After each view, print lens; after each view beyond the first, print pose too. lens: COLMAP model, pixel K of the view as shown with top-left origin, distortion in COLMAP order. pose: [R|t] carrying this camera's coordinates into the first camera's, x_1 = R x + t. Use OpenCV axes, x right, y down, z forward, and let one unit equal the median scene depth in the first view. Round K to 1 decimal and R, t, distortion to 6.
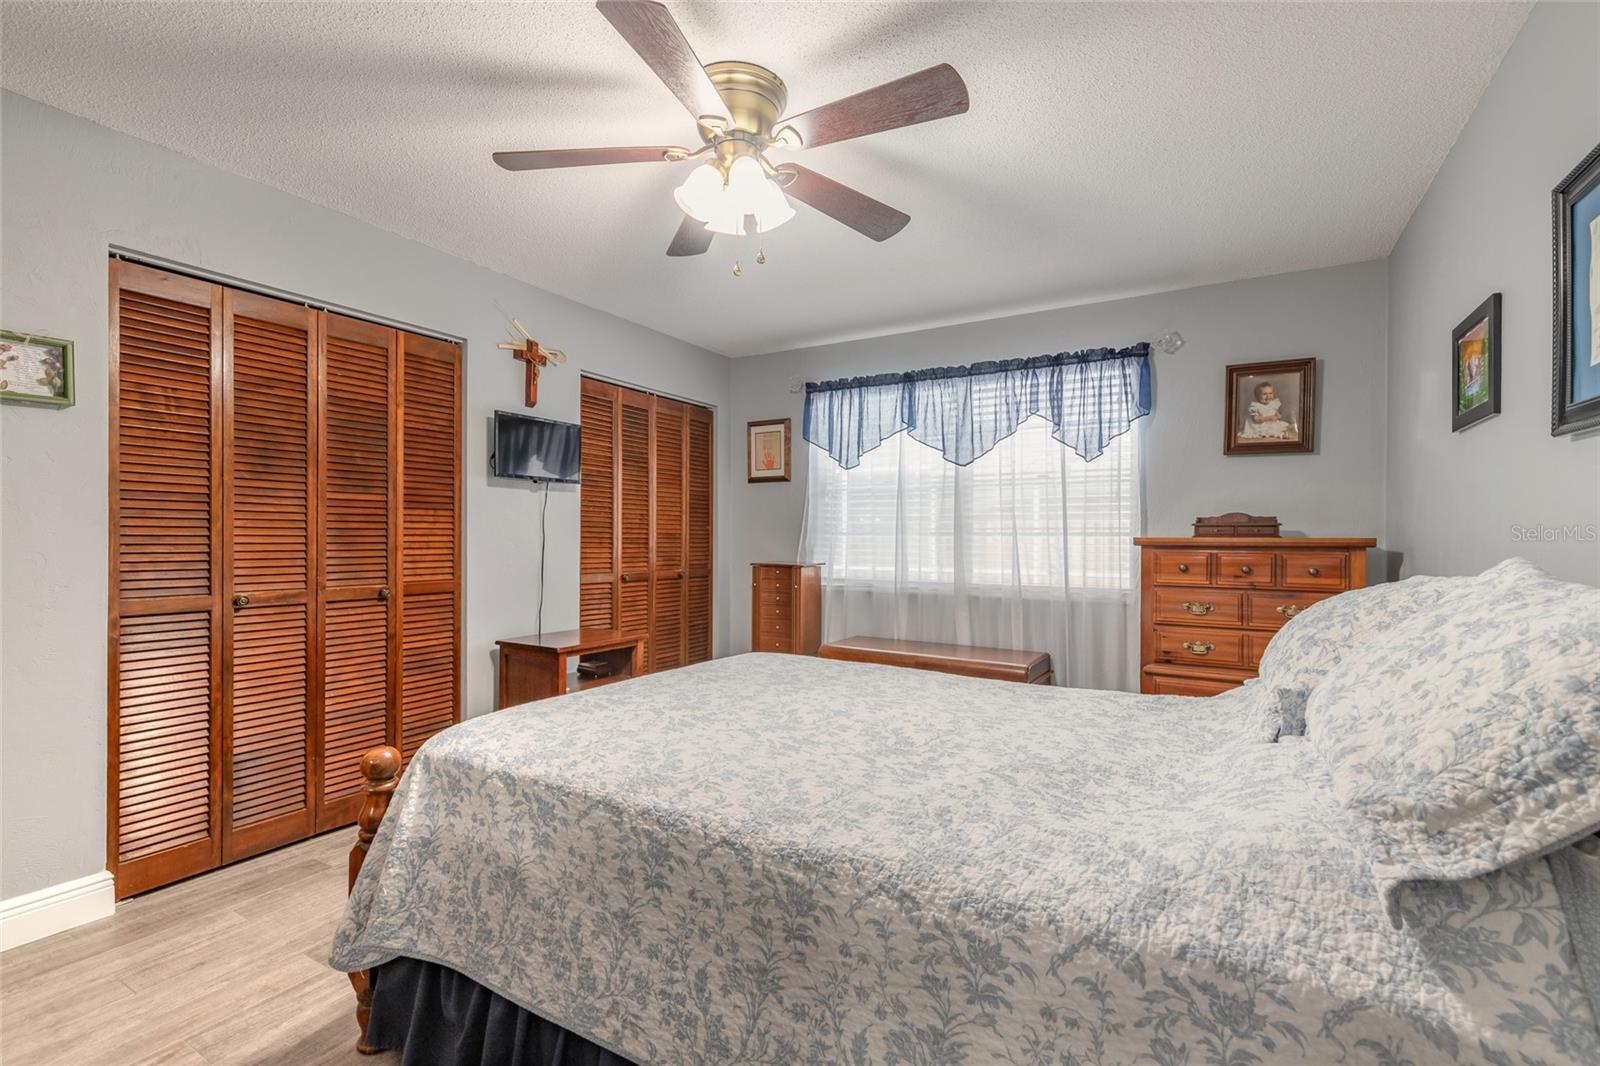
lens RADIAL K [[724.0, 0, 807.8], [0, 724.0, 540.2], [0, 0, 1]] dist [0.009997, -0.000580]
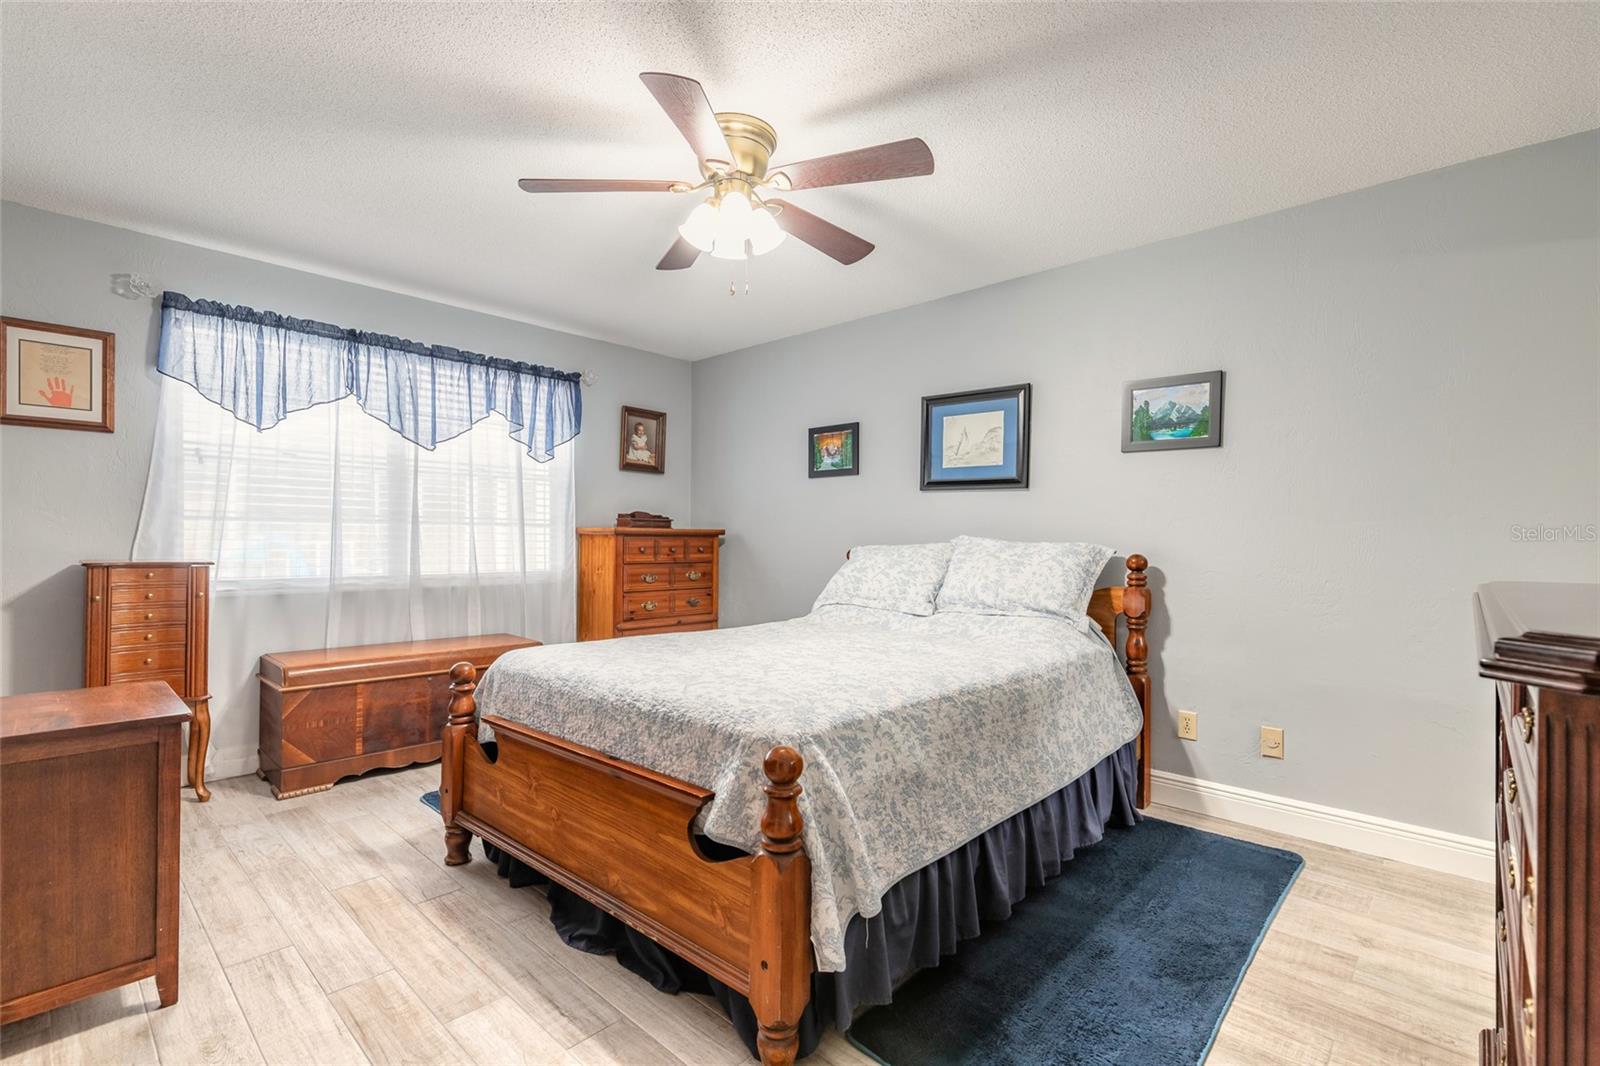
lens RADIAL K [[724.0, 0, 789.9], [0, 724.0, 535.9], [0, 0, 1]] dist [0.009997, -0.000580]
pose [[0.214808, 0.002363, 0.976653, -0.783765], [-0.001861, 0.999996, -0.002011, 0.013538], [-0.976654, -0.001385, 0.214812, 0.427954]]
